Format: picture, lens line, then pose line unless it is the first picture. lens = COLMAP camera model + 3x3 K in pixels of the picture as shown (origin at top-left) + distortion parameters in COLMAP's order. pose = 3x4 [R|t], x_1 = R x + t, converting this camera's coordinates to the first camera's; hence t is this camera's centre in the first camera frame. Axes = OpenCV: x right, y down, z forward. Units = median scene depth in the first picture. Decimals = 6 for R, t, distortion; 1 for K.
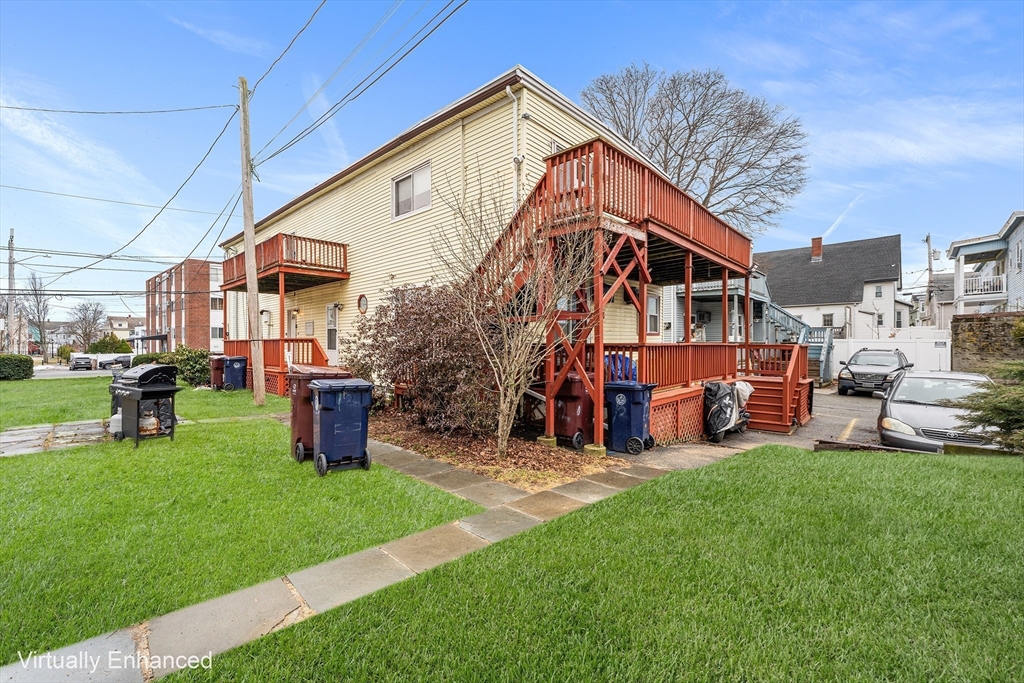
lens RADIAL K [[408.6, 0, 512.0], [0, 408.6, 341.5], [0, 0, 1]] dist [0.000421, 0.000003]
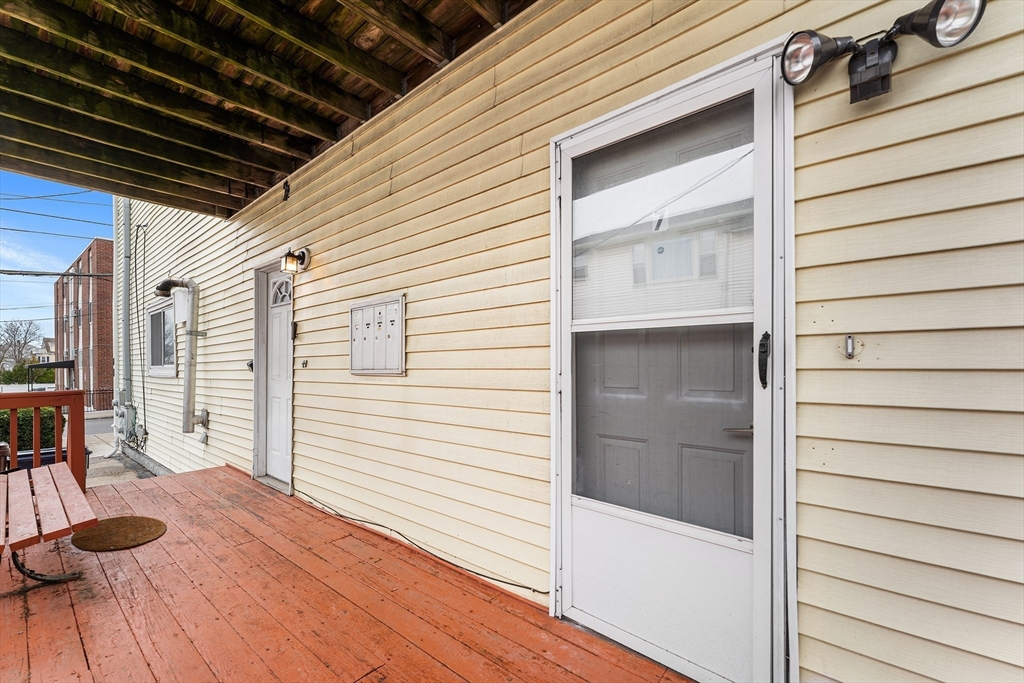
lens RADIAL K [[425.1, 0, 512.8], [0, 425.1, 359.6], [0, 0, 1]] dist [0.000544, 0.000085]
pose [[0.999412, -0.005501, 0.033850, -0.380301], [0.005859, 0.999928, -0.010501, -0.016961], [-0.033790, 0.010693, 0.999372, 0.696202]]
